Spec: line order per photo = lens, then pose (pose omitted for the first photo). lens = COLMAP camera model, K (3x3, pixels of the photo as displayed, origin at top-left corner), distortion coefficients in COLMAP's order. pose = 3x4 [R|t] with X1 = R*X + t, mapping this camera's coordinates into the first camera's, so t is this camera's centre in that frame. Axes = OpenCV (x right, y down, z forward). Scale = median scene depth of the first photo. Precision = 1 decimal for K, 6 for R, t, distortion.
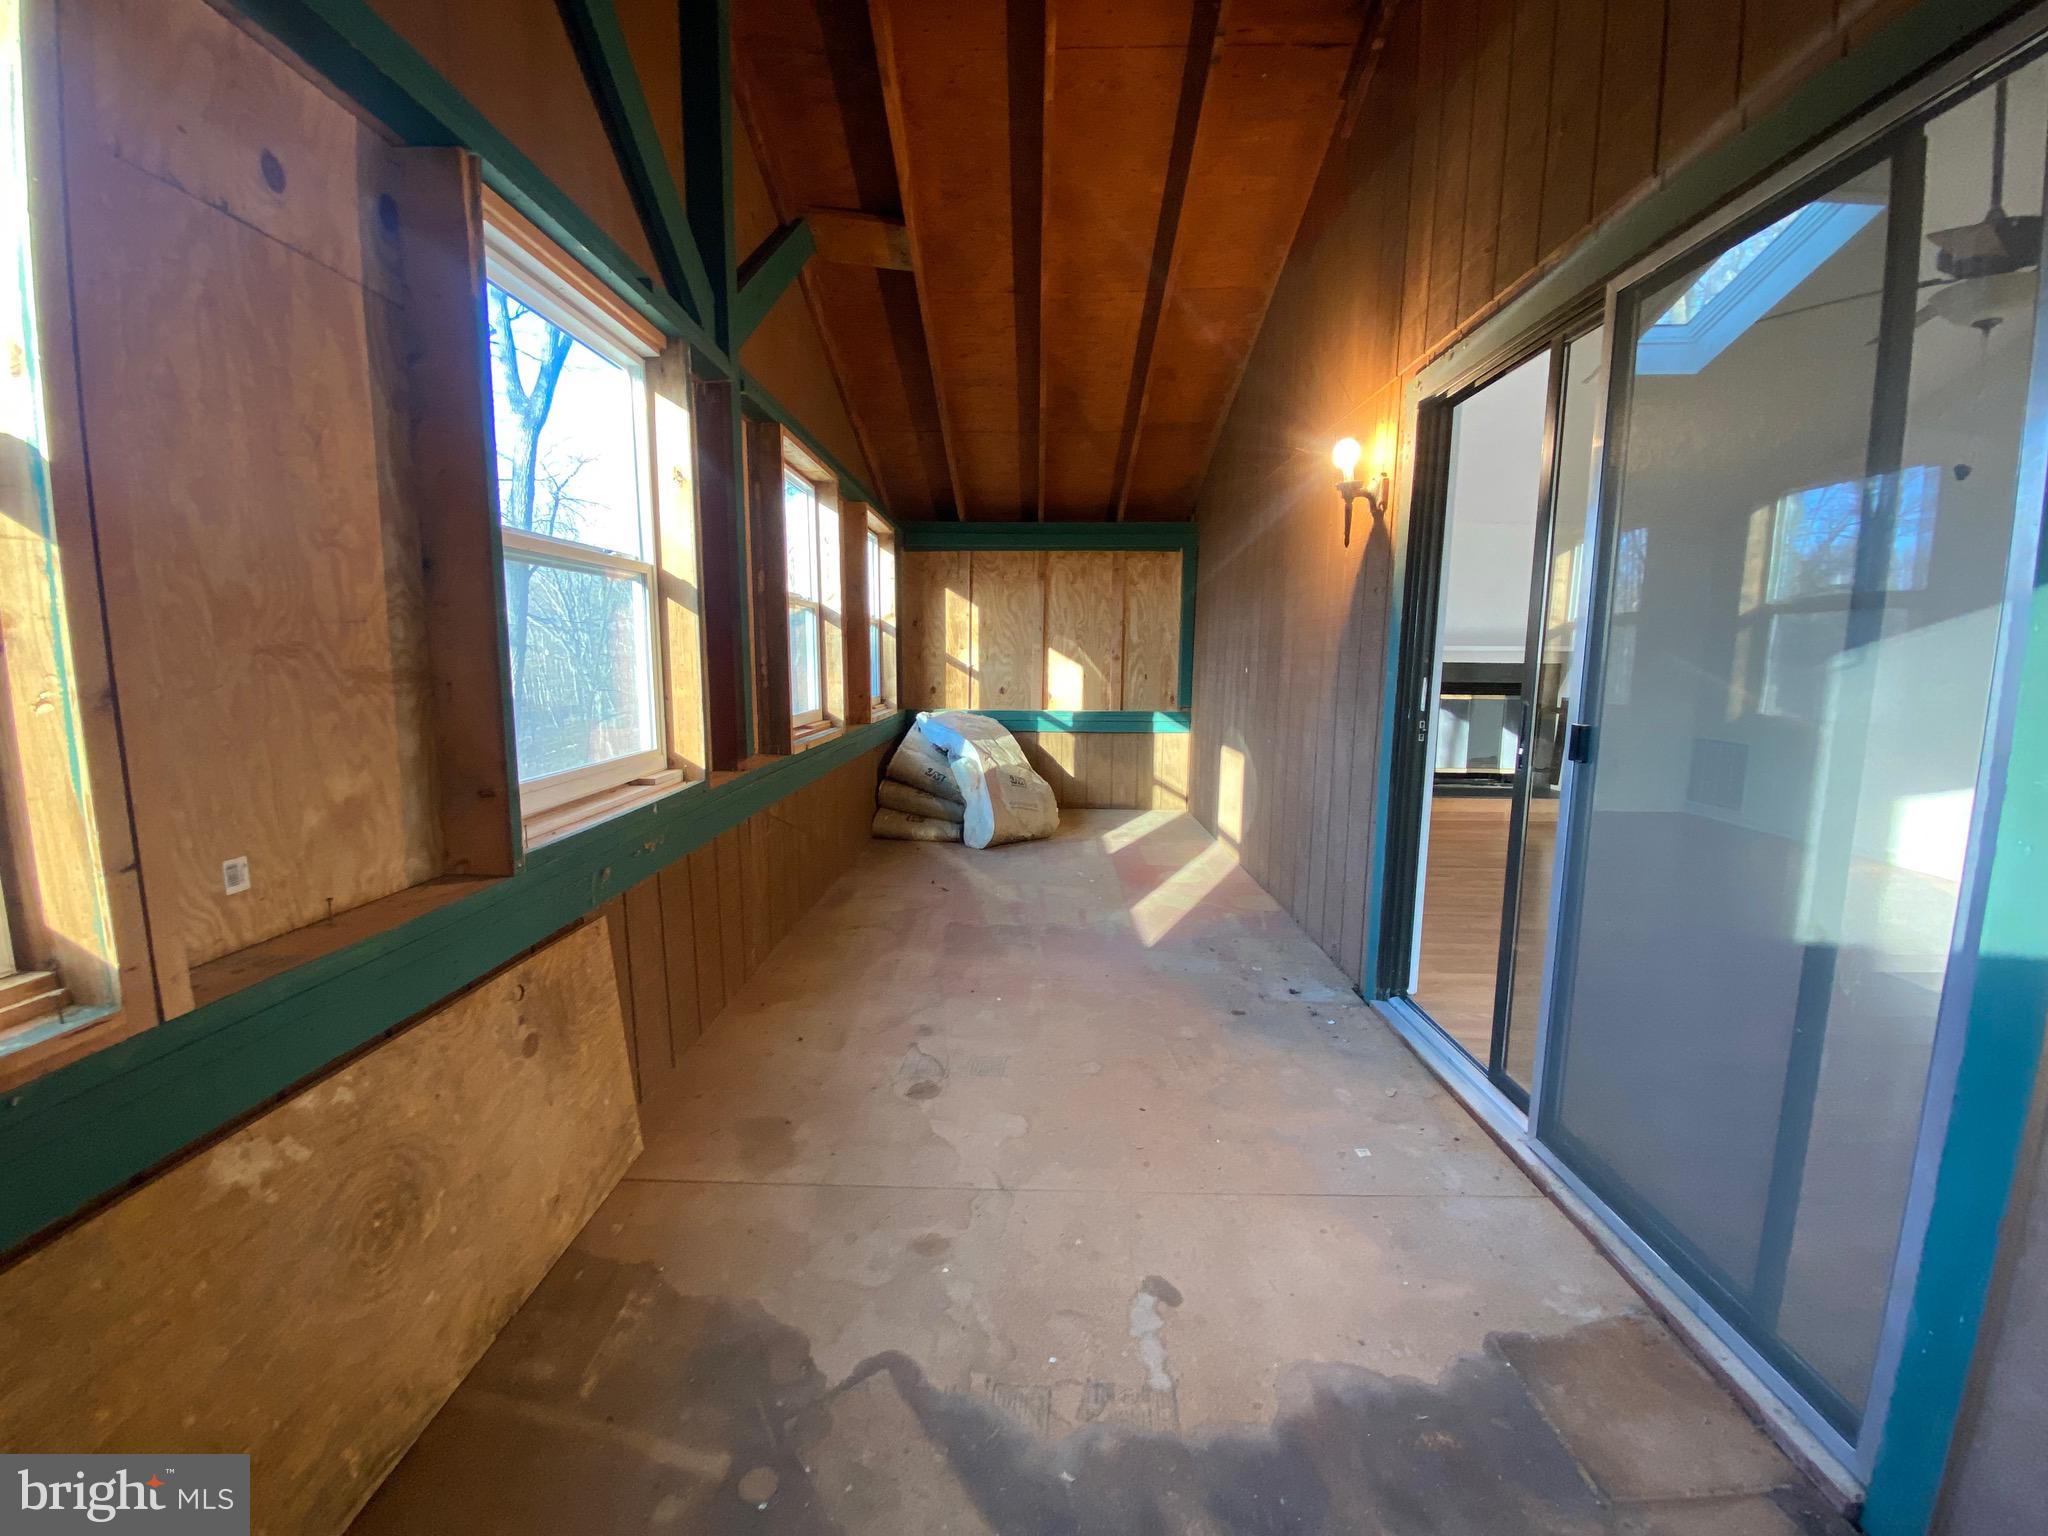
lens RADIAL K [[826.6, 0, 1027.5], [0, 826.6, 759.2], [0, 0, 1]] dist [0.012516, -0.016960]
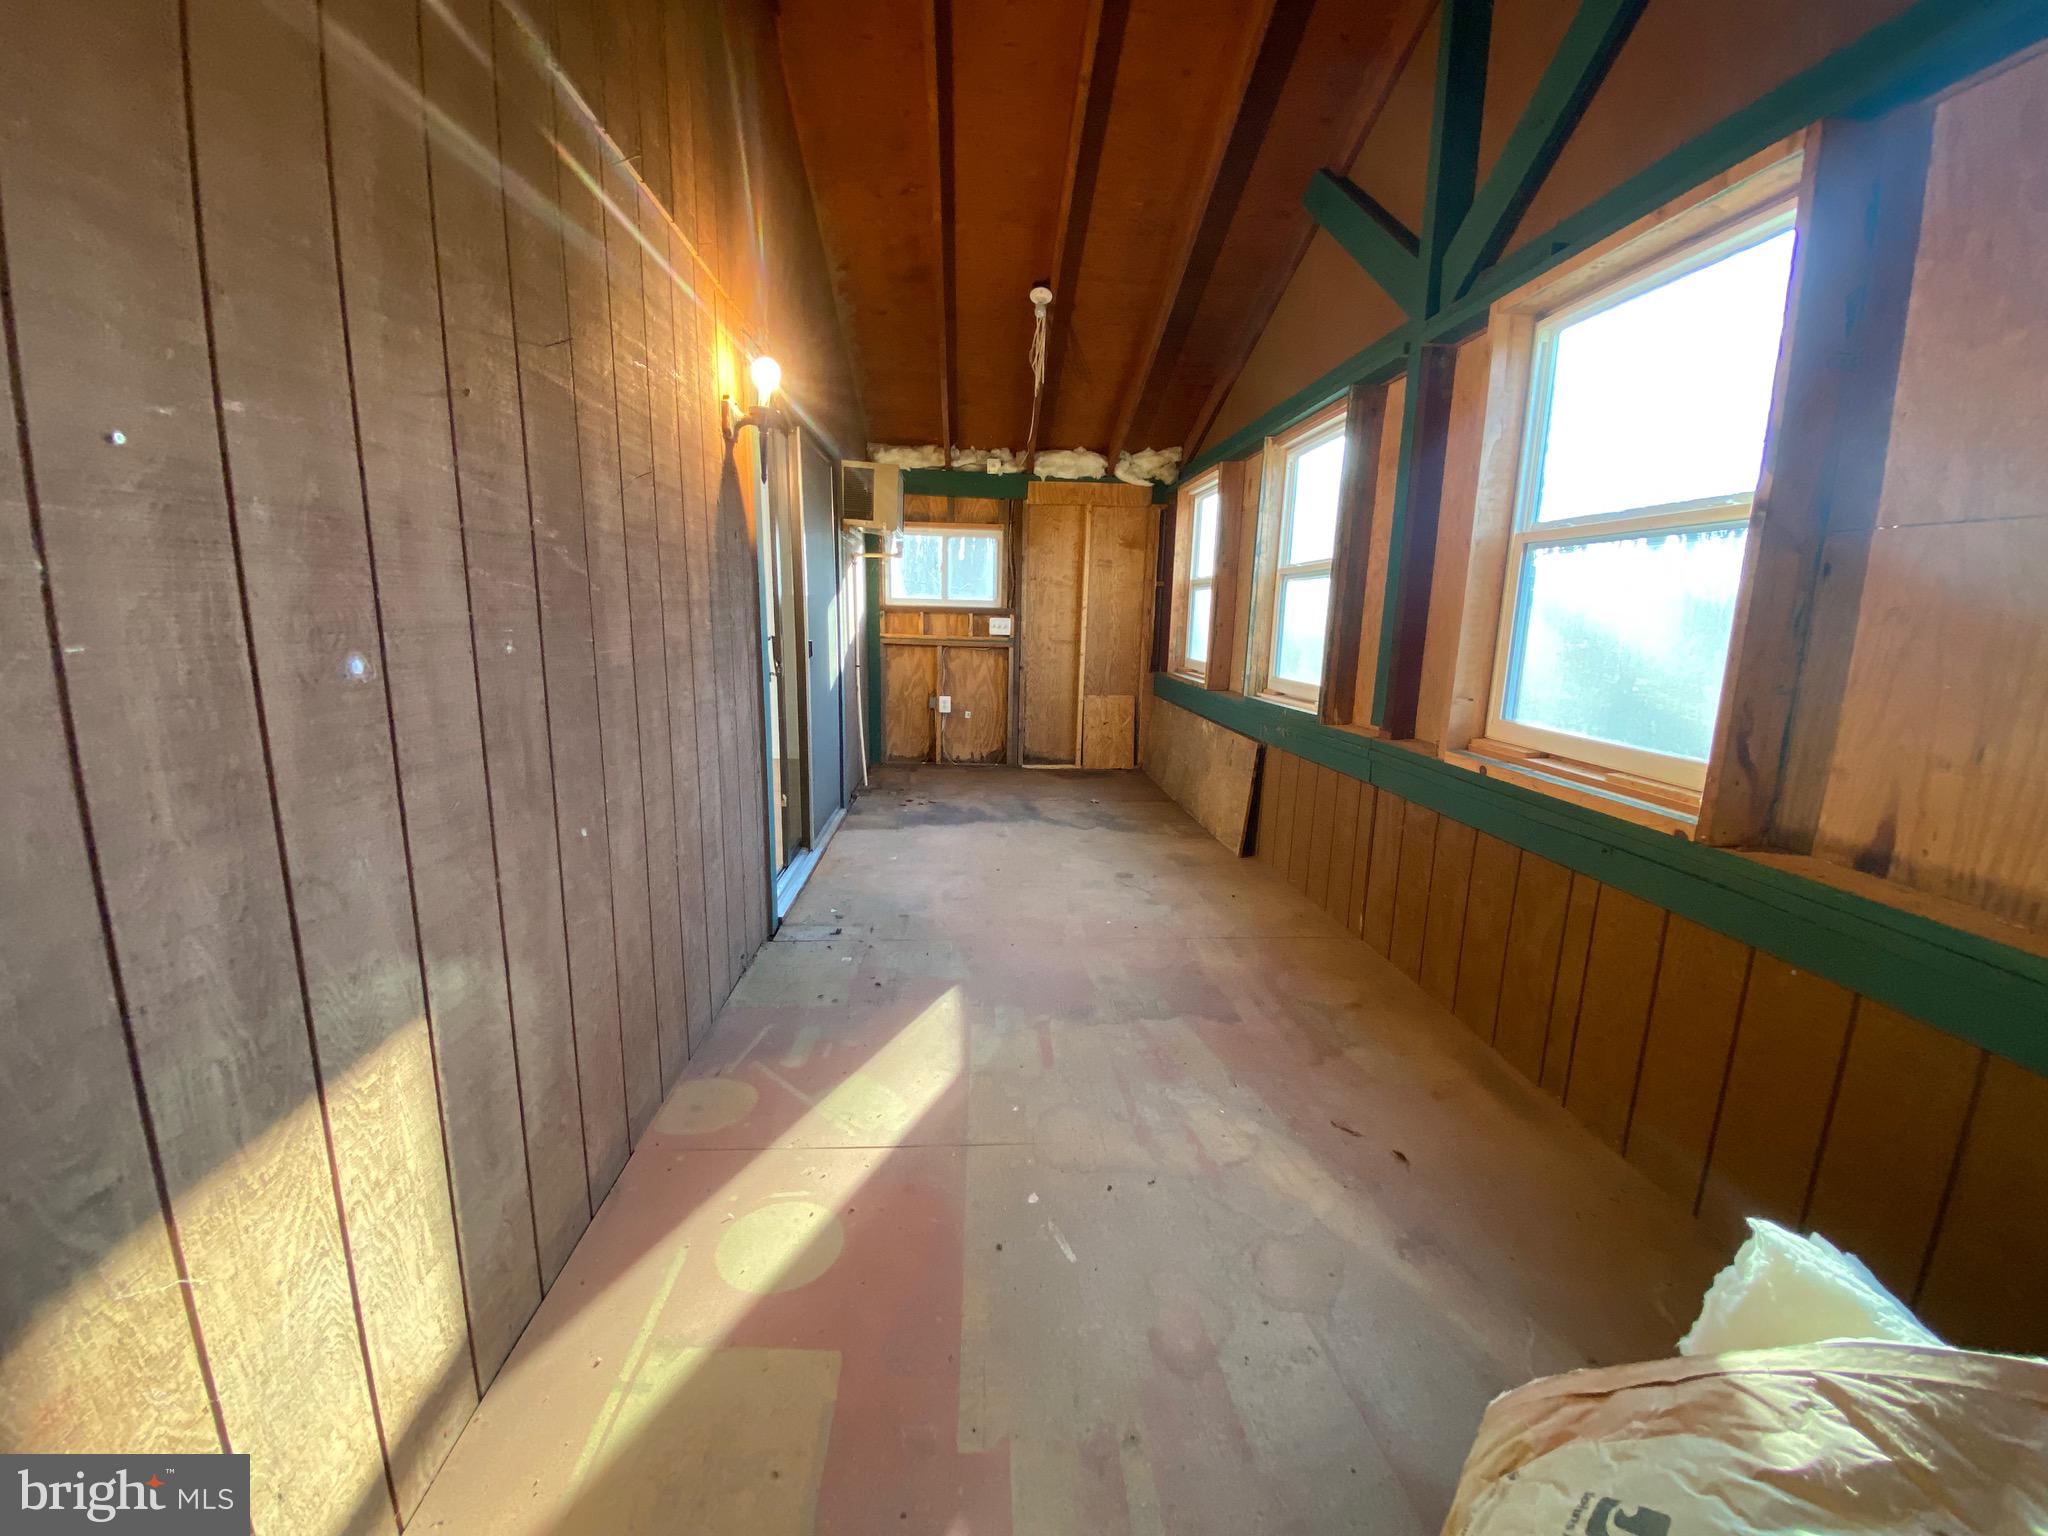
lens RADIAL K [[826.6, 0, 1025.3], [0, 826.6, 774.5], [0, 0, 1]] dist [0.012516, -0.016960]
pose [[-0.996396, -0.003451, -0.084758, 0.141825], [-0.029626, 0.950413, 0.309576, -0.202171], [0.079487, 0.310971, -0.947090, 1.615965]]
